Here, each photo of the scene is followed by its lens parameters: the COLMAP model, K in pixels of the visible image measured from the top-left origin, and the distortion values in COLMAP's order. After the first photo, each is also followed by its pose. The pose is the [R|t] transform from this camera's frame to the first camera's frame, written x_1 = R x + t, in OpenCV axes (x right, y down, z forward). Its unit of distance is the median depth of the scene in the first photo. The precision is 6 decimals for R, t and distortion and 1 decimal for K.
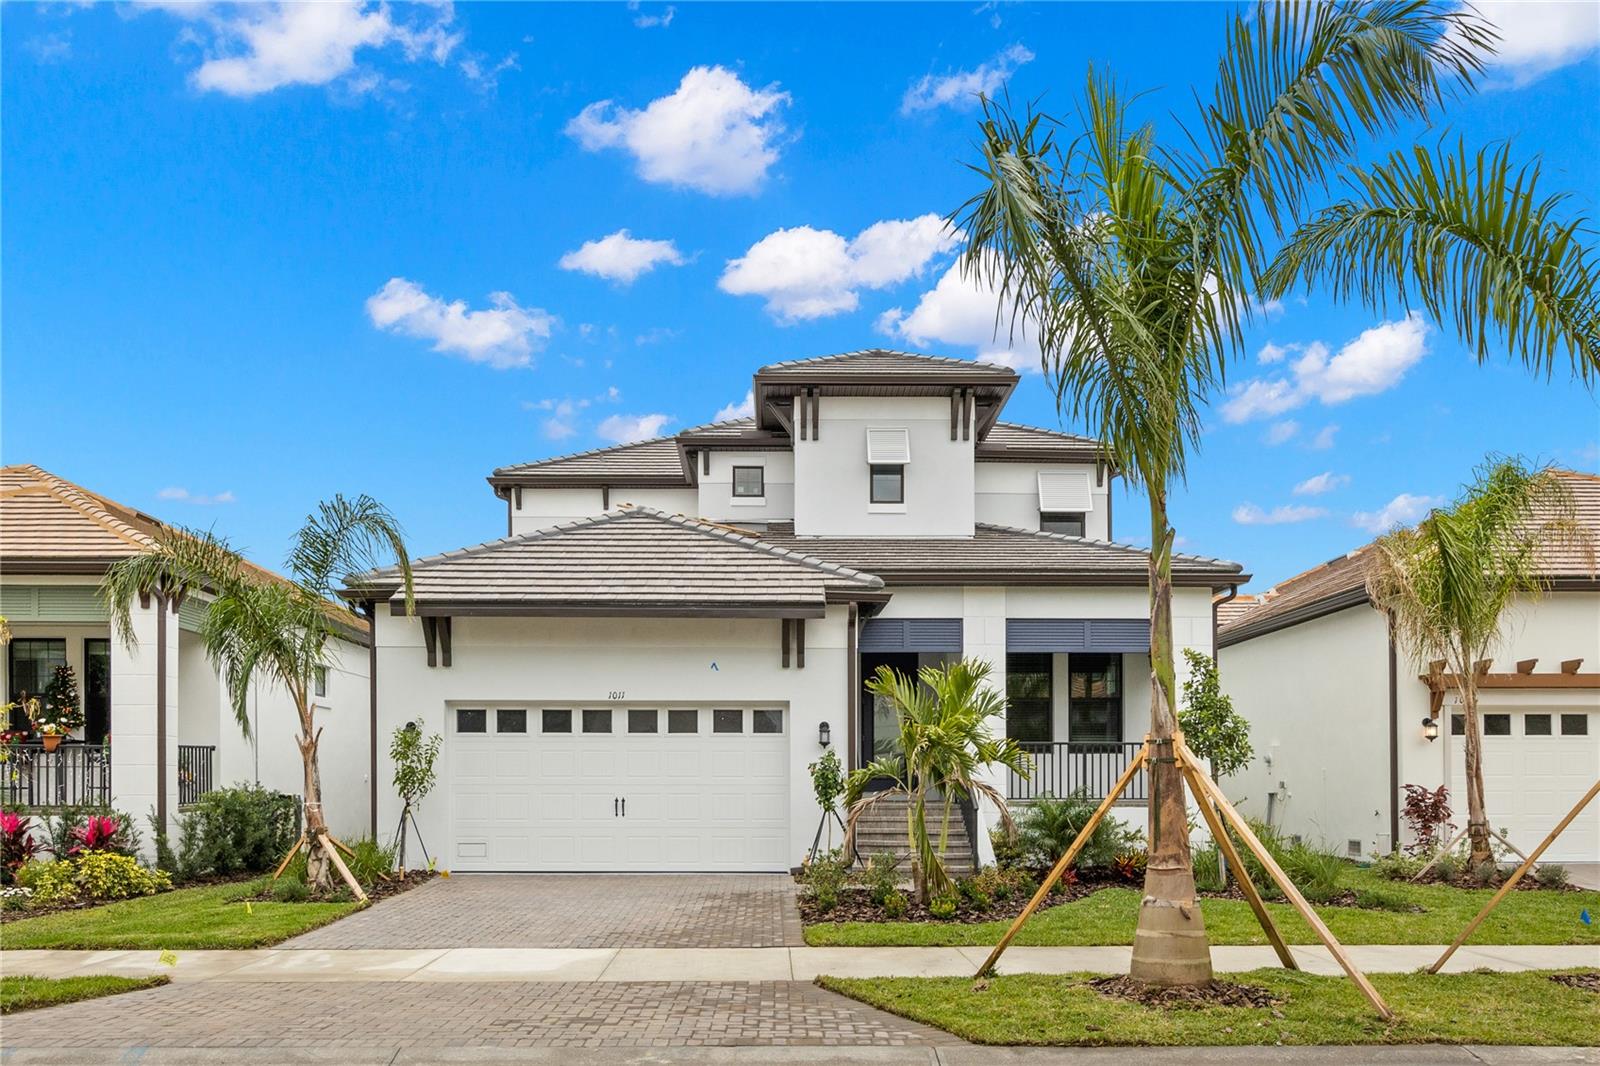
lens RADIAL K [[655.5, 0, 797.8], [0, 655.5, 561.7], [0, 0, 1]] dist [-0.001996, -0.000087]
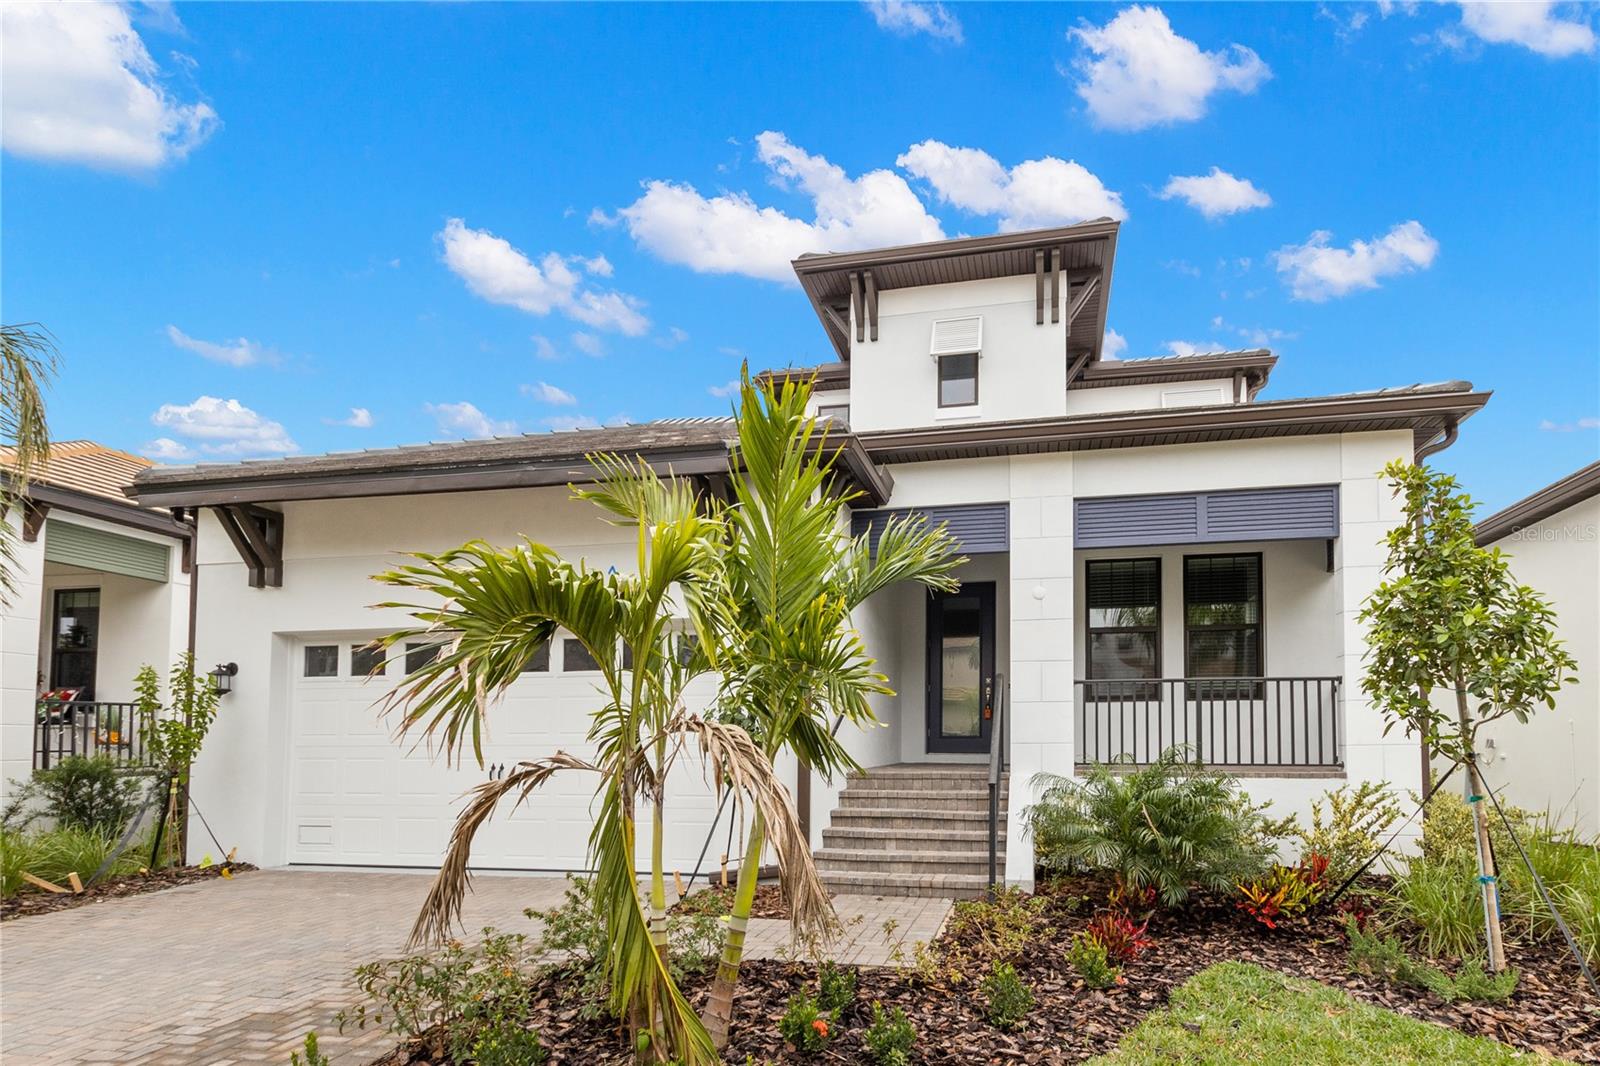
lens RADIAL K [[726.5, 0, 800.0], [0, 726.5, 533.0], [0, 0, 1]] dist [0.006017, -0.000929]
pose [[0.993295, -0.035221, -0.110108, 0.117203], [0.040114, 0.998289, 0.042546, 0.077018], [0.108421, -0.046677, 0.993009, 0.224178]]
